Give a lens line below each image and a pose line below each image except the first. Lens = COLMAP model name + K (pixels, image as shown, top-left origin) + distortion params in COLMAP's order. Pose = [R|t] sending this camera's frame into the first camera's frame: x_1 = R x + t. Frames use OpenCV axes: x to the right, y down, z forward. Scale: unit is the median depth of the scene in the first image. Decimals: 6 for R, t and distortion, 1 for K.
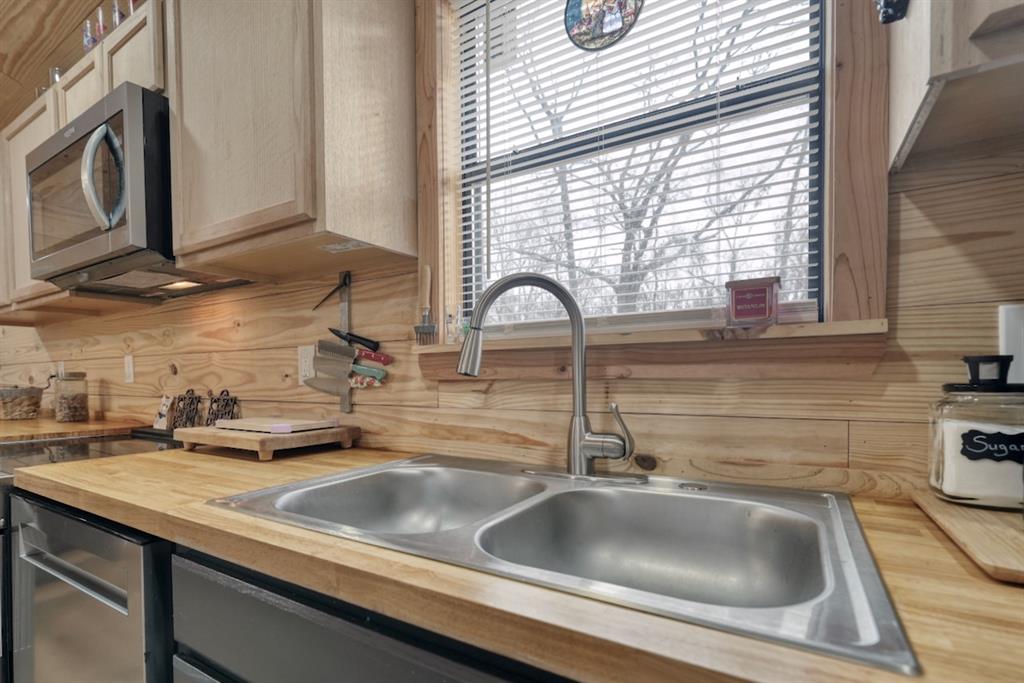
lens RADIAL K [[486.4, 0, 481.9], [0, 486.4, 387.5], [0, 0, 1]] dist [-0.002987, -0.000390]
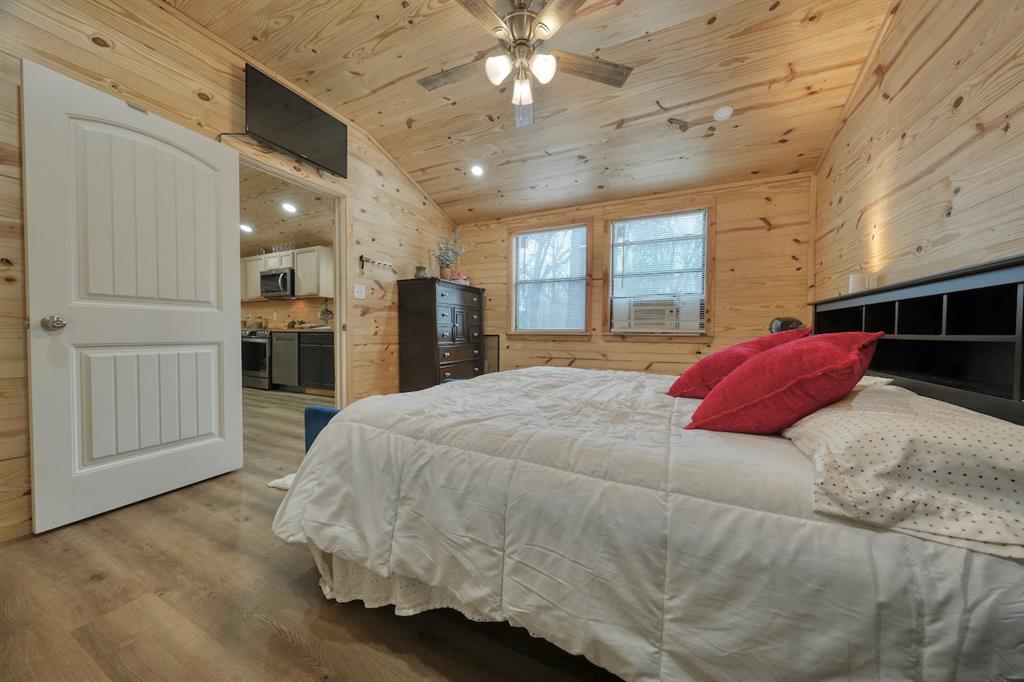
lens RADIAL K [[345.5, 0, 512.9], [0, 345.5, 340.3], [0, 0, 1]] dist [-0.007048, 0.001651]
pose [[0.992823, 0.010271, 0.119151, 1.494550], [-0.010549, 0.999943, 0.001698, 0.229326], [-0.119126, -0.002943, 0.992875, -3.458930]]
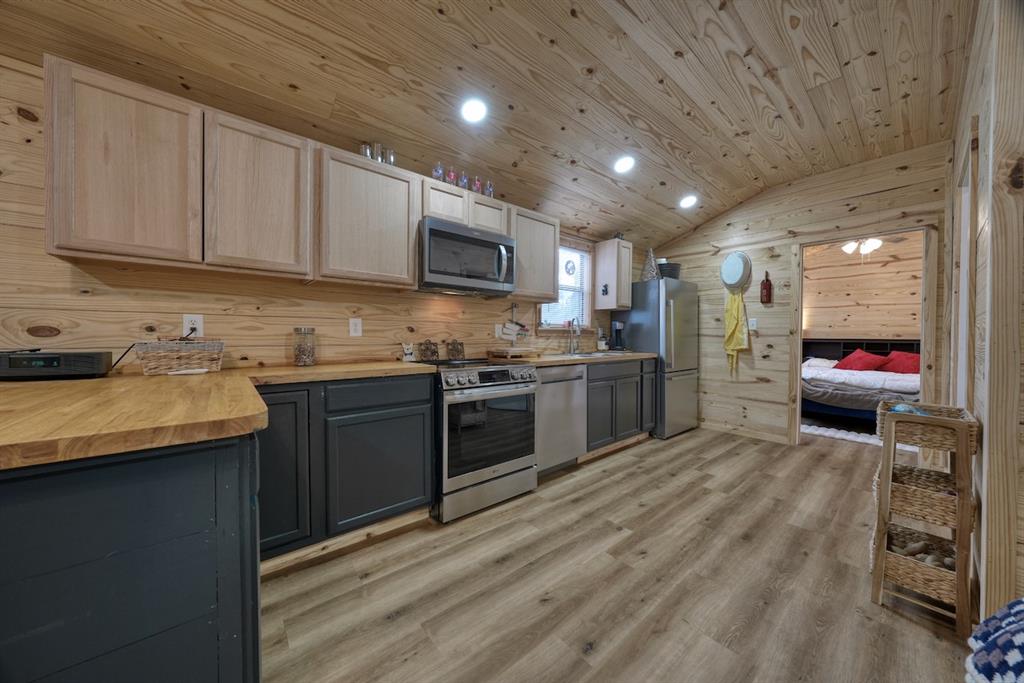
lens RADIAL K [[345.8, 0, 513.9], [0, 345.8, 340.4], [0, 0, 1]] dist [-0.005316, 0.000319]
pose [[0.295842, -0.002336, 0.955234, -2.659196], [0.014286, 0.999896, -0.001980, 0.020990], [-0.955130, 0.014232, 0.295845, 0.334680]]
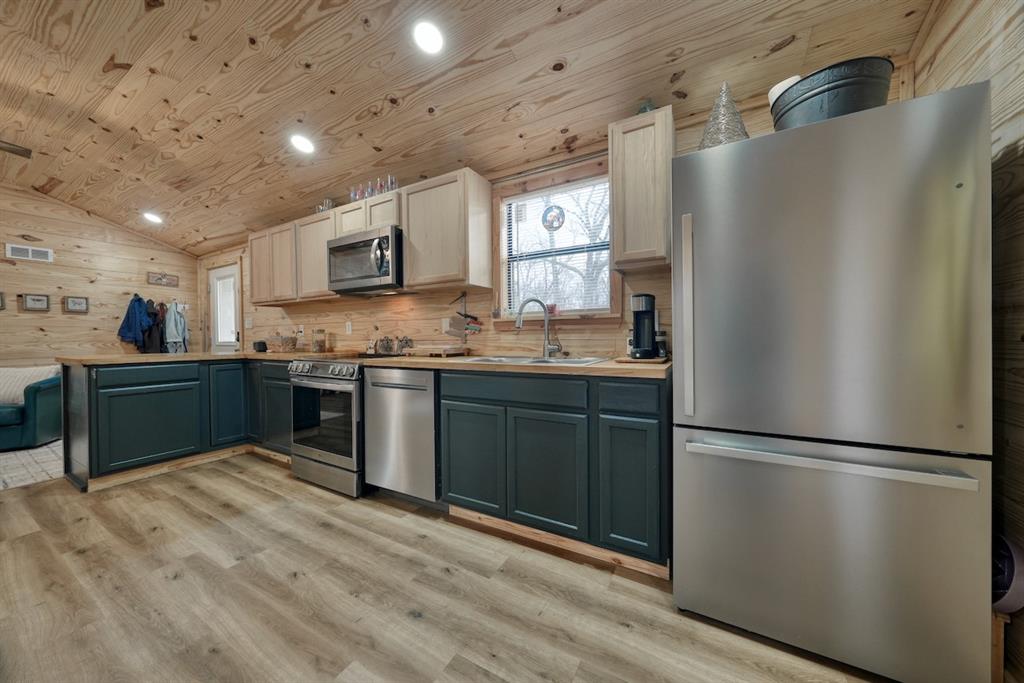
lens RADIAL K [[345.5, 0, 512.9], [0, 345.5, 340.8], [0, 0, 1]] dist [-0.007048, 0.001651]
pose [[0.998236, -0.001875, 0.059343, -0.127167], [0.002456, 0.999950, -0.009711, 0.060875], [-0.059322, 0.009840, 0.998190, -0.993997]]
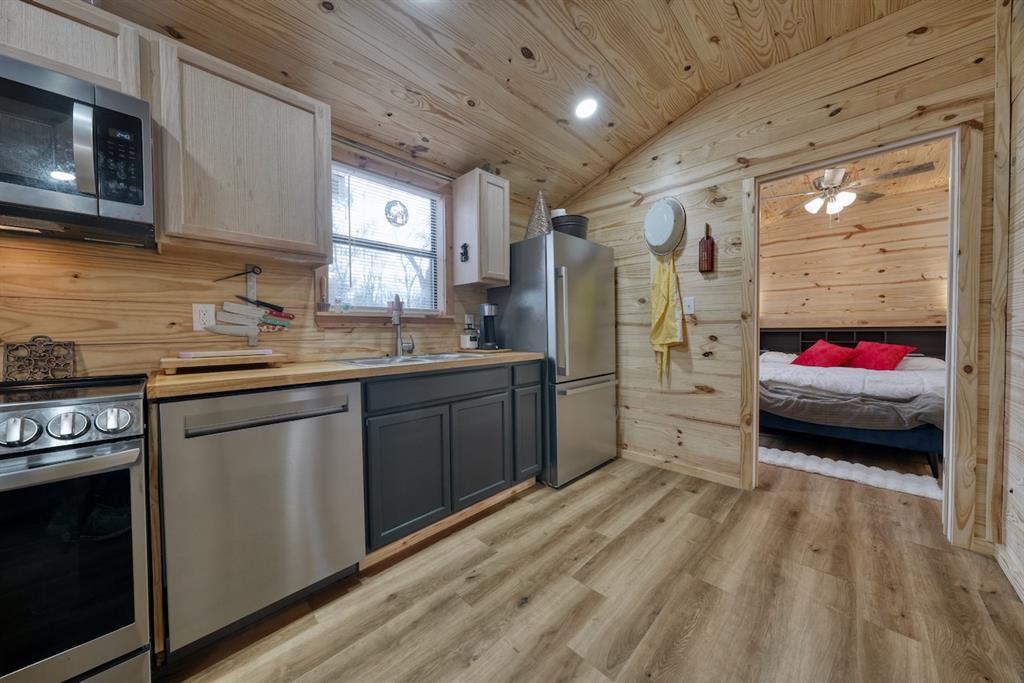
lens RADIAL K [[346.4, 0, 513.2], [0, 346.4, 340.3], [0, 0, 1]] dist [-0.006735, 0.001390]
pose [[0.206073, -0.016697, 0.978394, -1.372455], [0.031865, 0.999439, 0.010344, 0.051248], [-0.978018, 0.029044, 0.206489, -0.166884]]
